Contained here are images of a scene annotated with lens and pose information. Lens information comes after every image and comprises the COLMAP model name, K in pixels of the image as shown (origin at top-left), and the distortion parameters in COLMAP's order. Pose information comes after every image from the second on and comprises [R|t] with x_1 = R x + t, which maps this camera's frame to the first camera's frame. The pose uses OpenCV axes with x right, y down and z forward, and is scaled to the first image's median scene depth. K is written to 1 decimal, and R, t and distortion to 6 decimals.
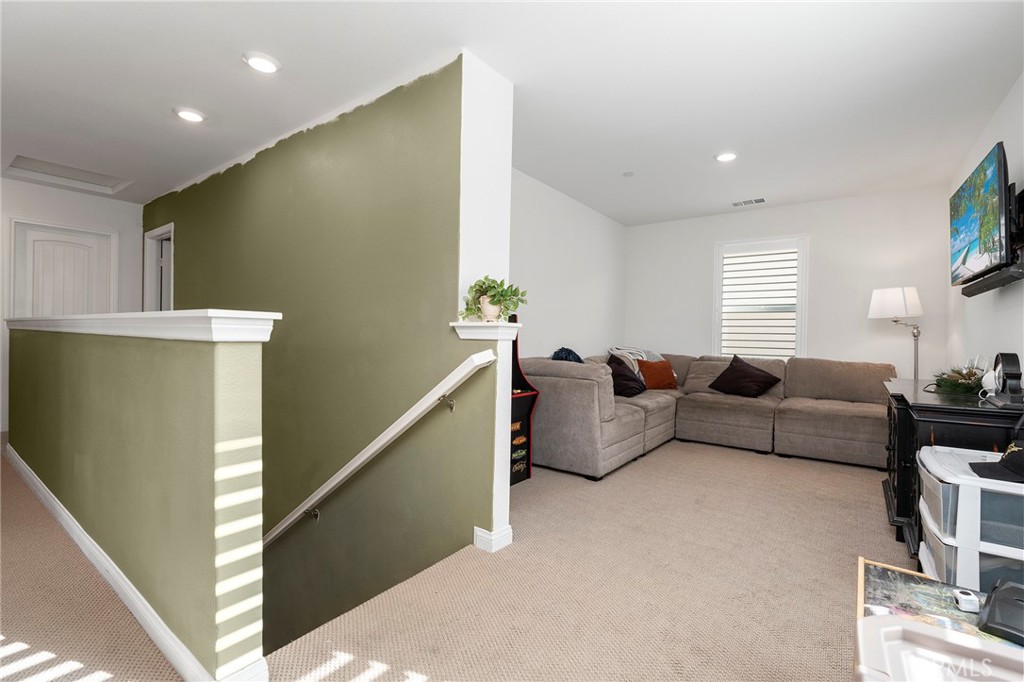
lens RADIAL K [[458.8, 0, 515.3], [0, 458.8, 340.3], [0, 0, 1]] dist [-0.003280, 0.000208]
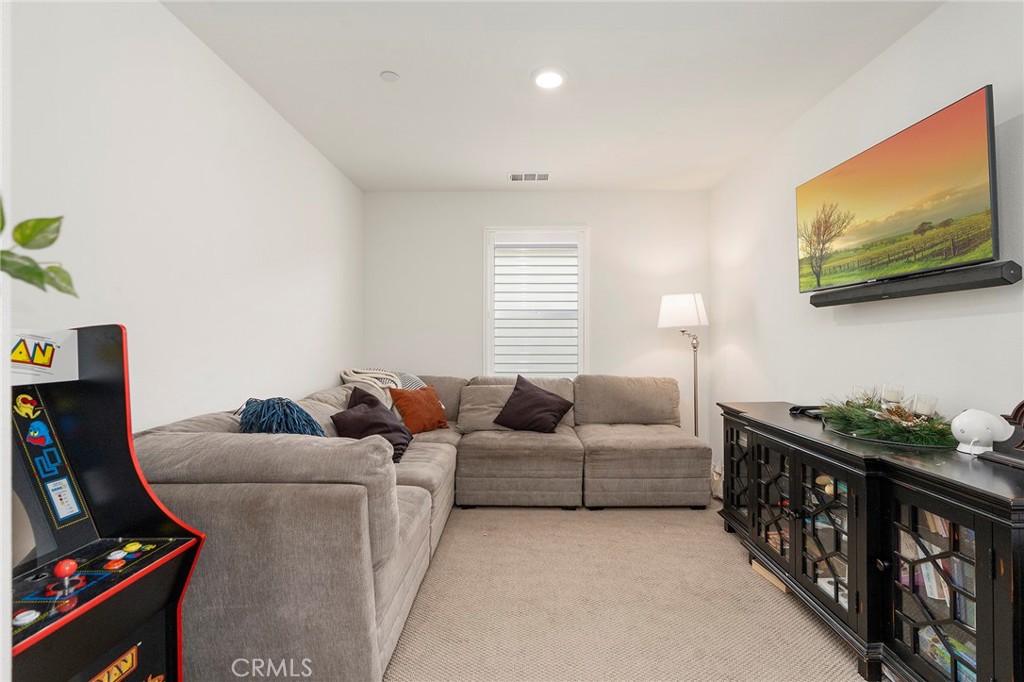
lens RADIAL K [[458.8, 0, 515.3], [0, 458.8, 340.3], [0, 0, 1]] dist [-0.003280, 0.000208]
pose [[0.811664, -0.020222, 0.583774, 0.034039], [0.021803, 0.999753, 0.004318, -0.032805], [-0.583717, 0.009223, 0.811905, 0.430269]]
